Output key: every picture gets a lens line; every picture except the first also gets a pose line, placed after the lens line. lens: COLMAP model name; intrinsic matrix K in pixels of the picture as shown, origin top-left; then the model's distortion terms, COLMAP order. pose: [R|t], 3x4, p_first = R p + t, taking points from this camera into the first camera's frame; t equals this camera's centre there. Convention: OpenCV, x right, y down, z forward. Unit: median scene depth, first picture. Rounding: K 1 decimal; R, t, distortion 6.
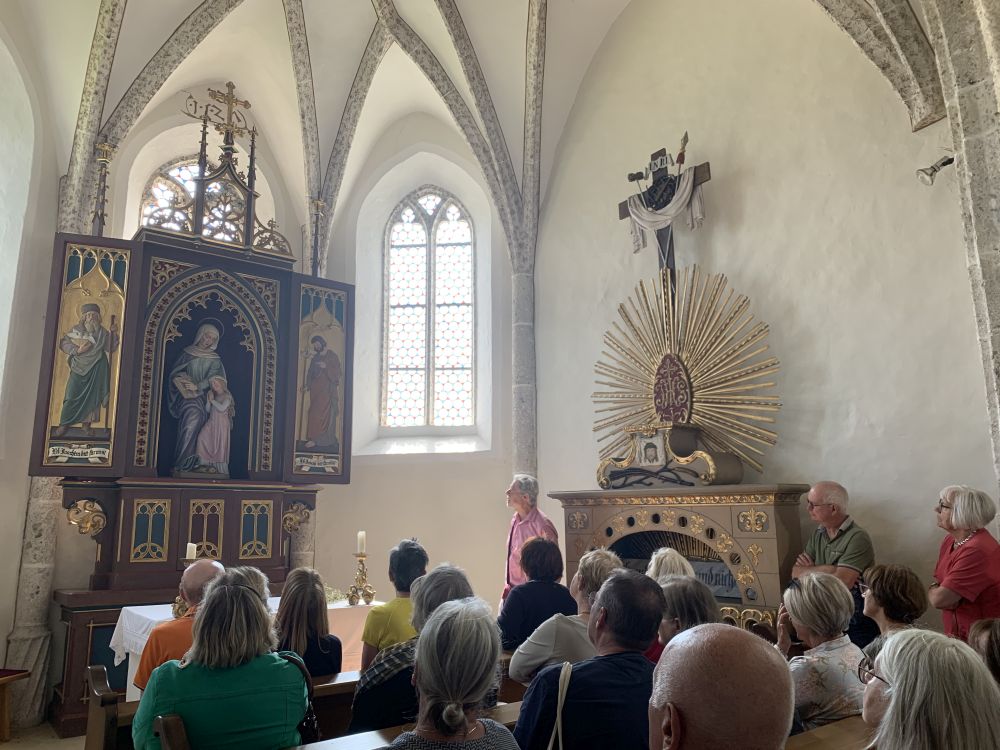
lens RADIAL K [[766.0, 0, 500.0], [0, 766.0, 375.0], [0, 0, 1]] dist [0.121022, -0.215311]
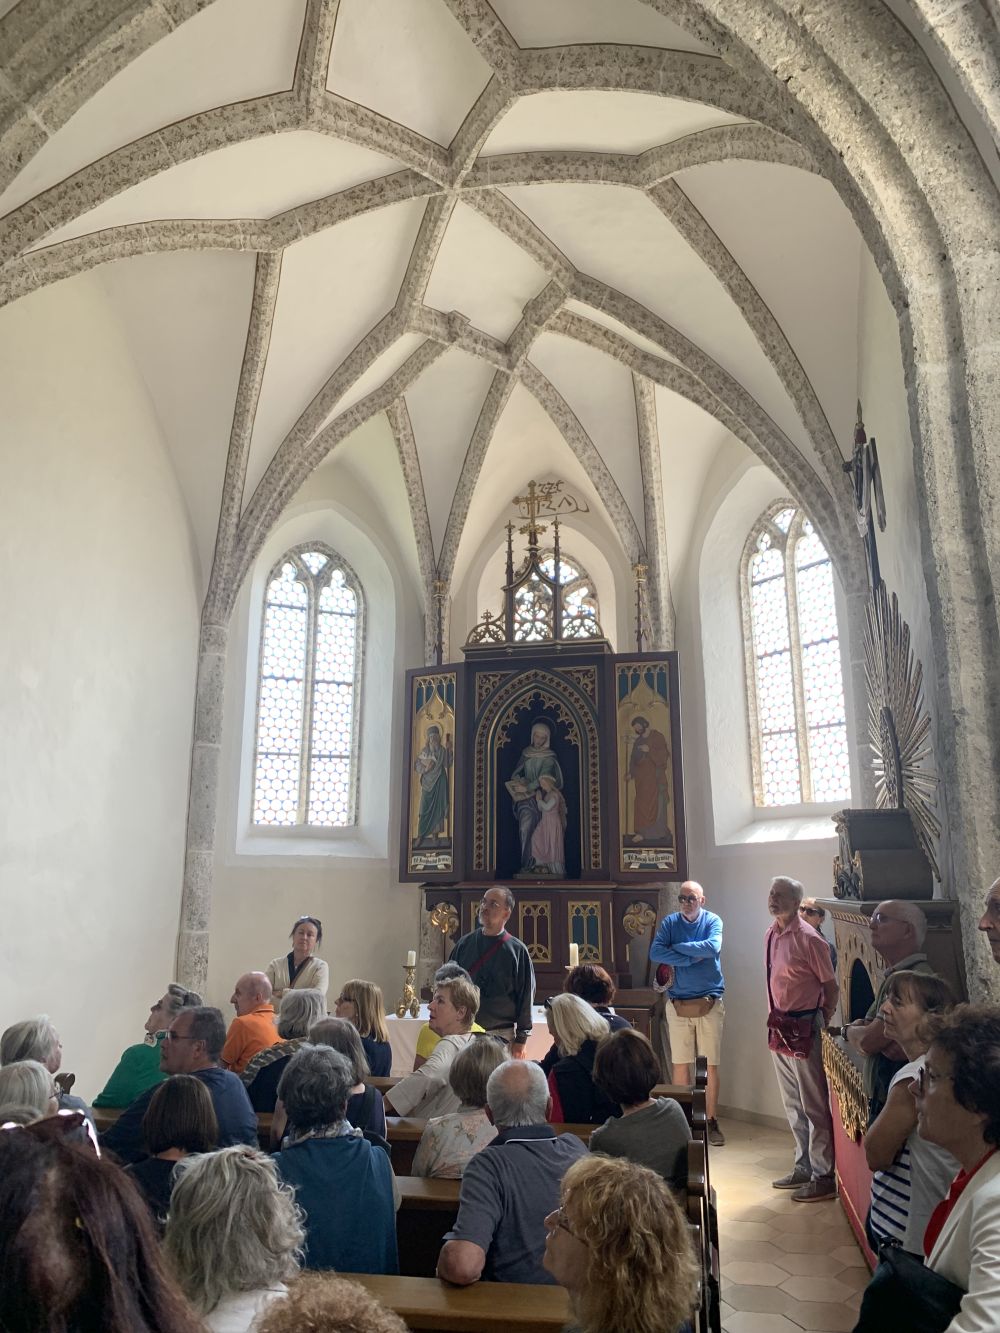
lens RADIAL K [[1021.1, 0, 498.1], [0, 1021.1, 644.5], [0, 0, 1]] dist [0.121022, -0.215311]
pose [[0.634075, -0.180229, -0.751975, 0.650536], [0.147786, 0.982778, -0.110932, -0.027680], [0.759018, -0.040792, 0.649791, 0.096853]]
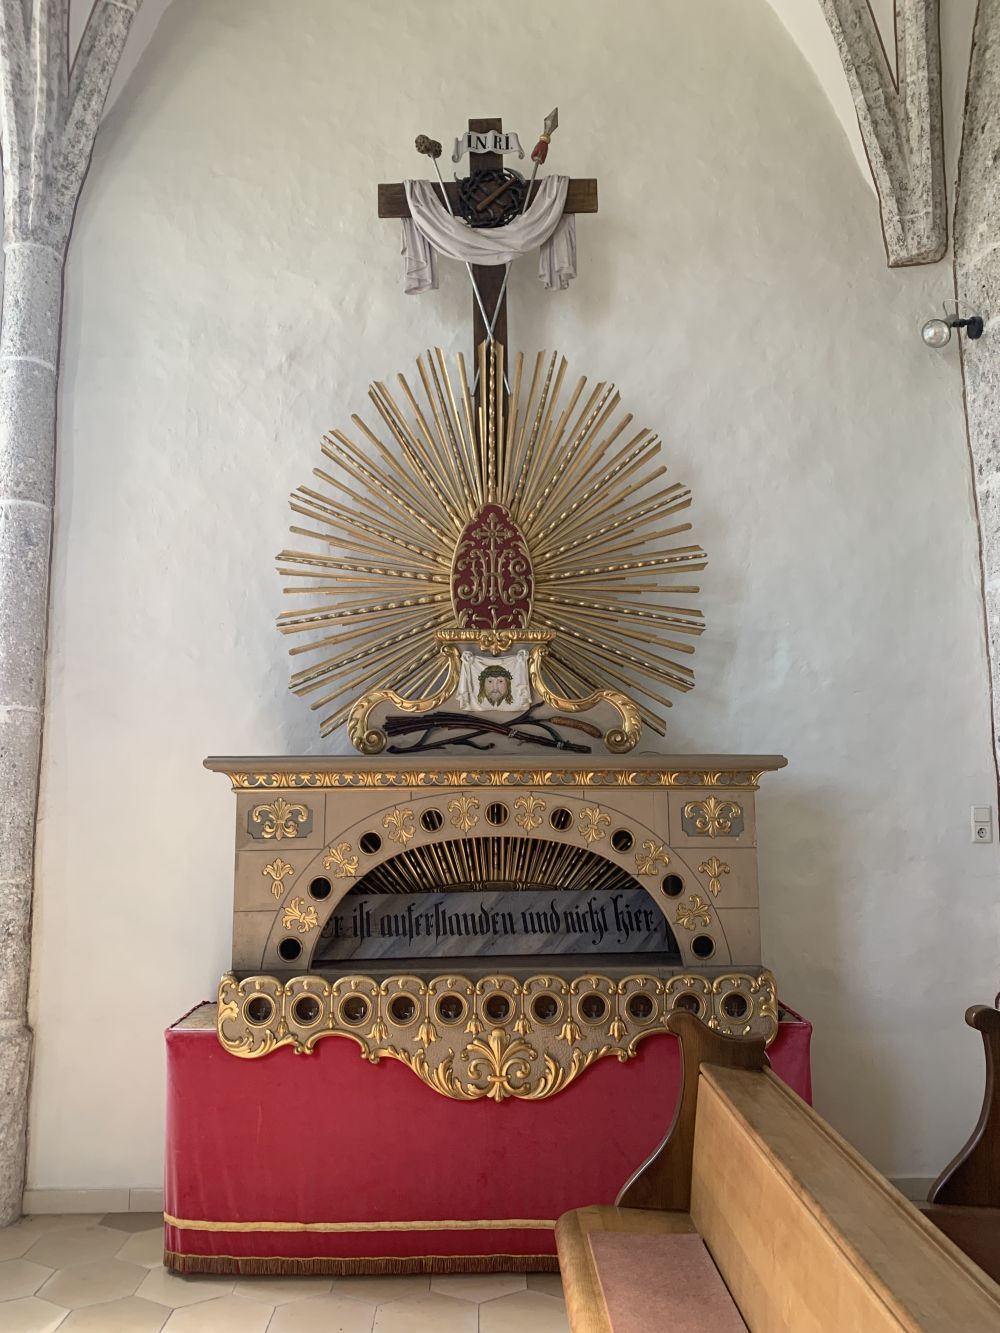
lens RADIAL K [[1021.1, 0, 498.1], [0, 1021.1, 644.5], [0, 0, 1]] dist [0.121022, -0.215311]
pose [[0.611576, 0.117279, 0.782445, -0.283503], [-0.147134, 0.988560, -0.033171, 0.081262], [-0.777384, -0.094838, 0.621836, 0.490745]]
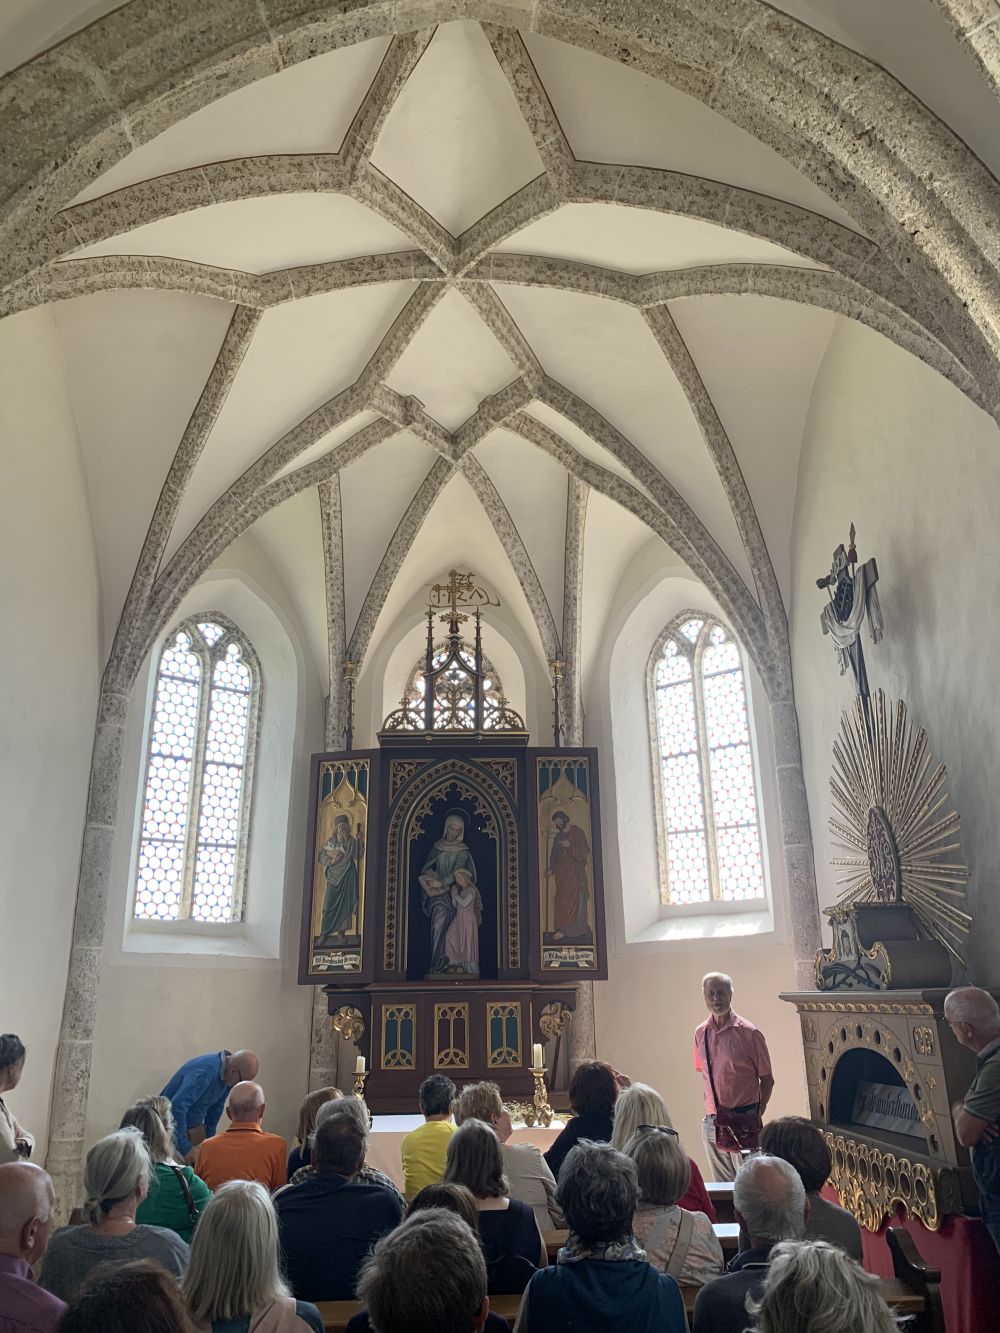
lens RADIAL K [[1015.0, 0, 509.4], [0, 1015.0, 651.6], [0, 0, 1]] dist [0.133340, -0.324128]
pose [[0.819788, -0.193894, -0.538844, 0.449762], [0.121283, 0.978377, -0.167535, -0.045451], [0.559677, 0.071991, 0.825578, -0.053892]]
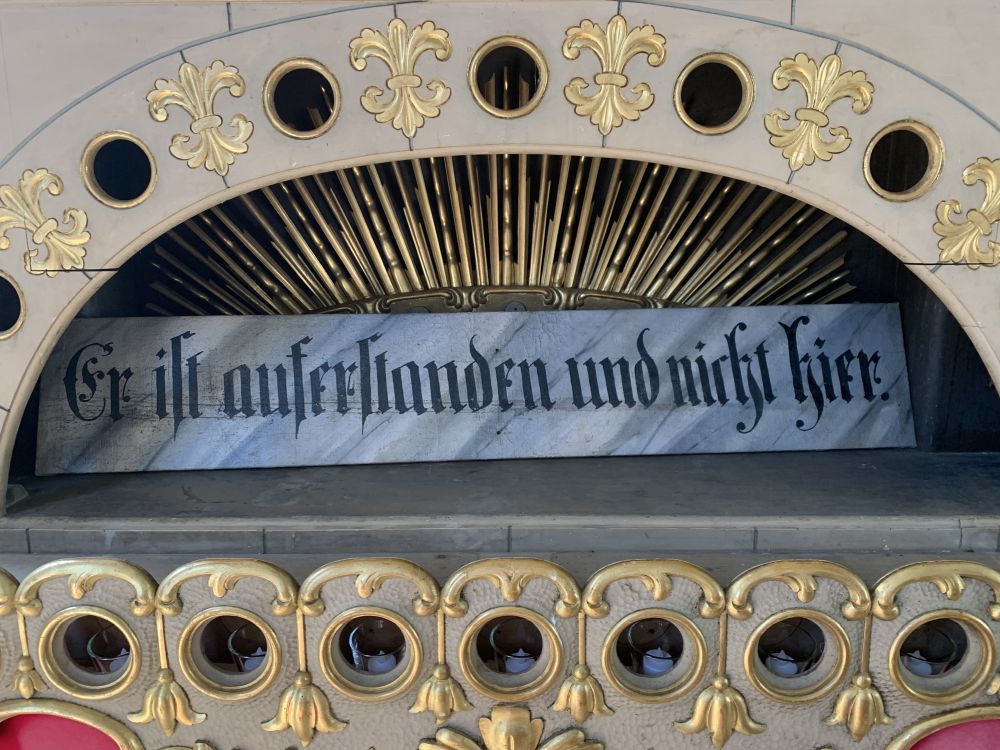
lens RADIAL K [[748.2, 0, 500.0], [0, 748.2, 375.0], [0, 0, 1]] dist [0.041548, -0.038418]
pose [[0.628564, -0.149882, 0.763180, 0.060773], [-0.143129, 0.942205, 0.302924, 0.164146], [-0.764475, -0.299640, 0.570784, 0.744520]]
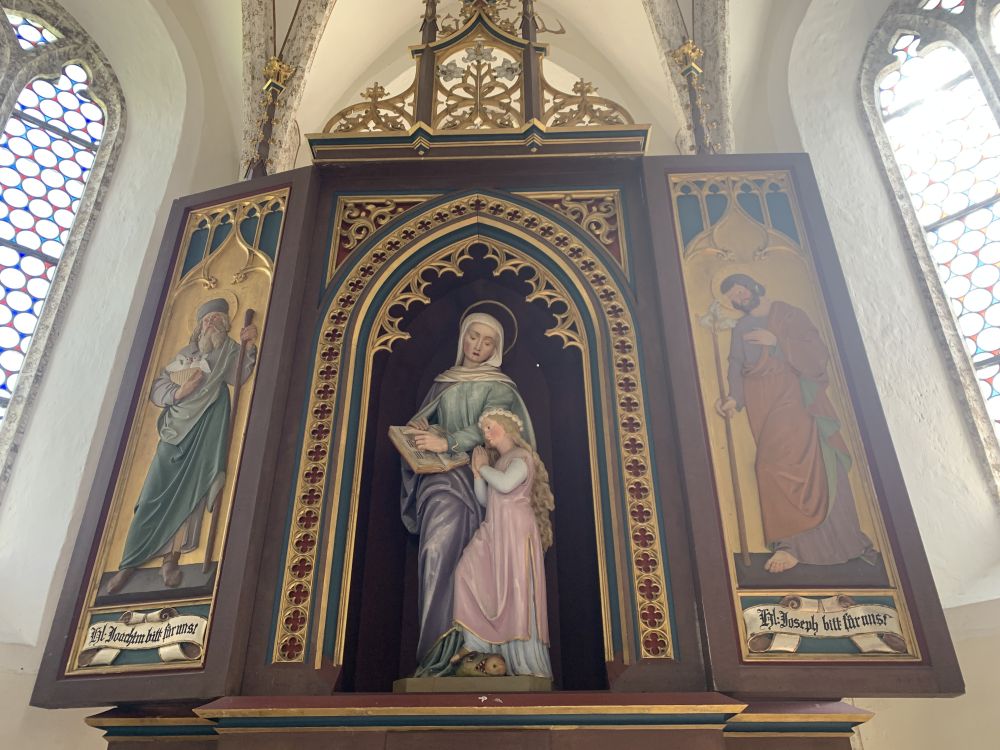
lens RADIAL K [[762.8, 0, 496.3], [0, 762.8, 376.8], [0, 0, 1]] dist [0.002179, -0.006966]
pose [[0.775854, -0.309474, -0.549796, -0.153591], [0.121925, 0.928549, -0.350614, 0.122221], [0.619019, 0.204992, 0.758151, 0.729491]]
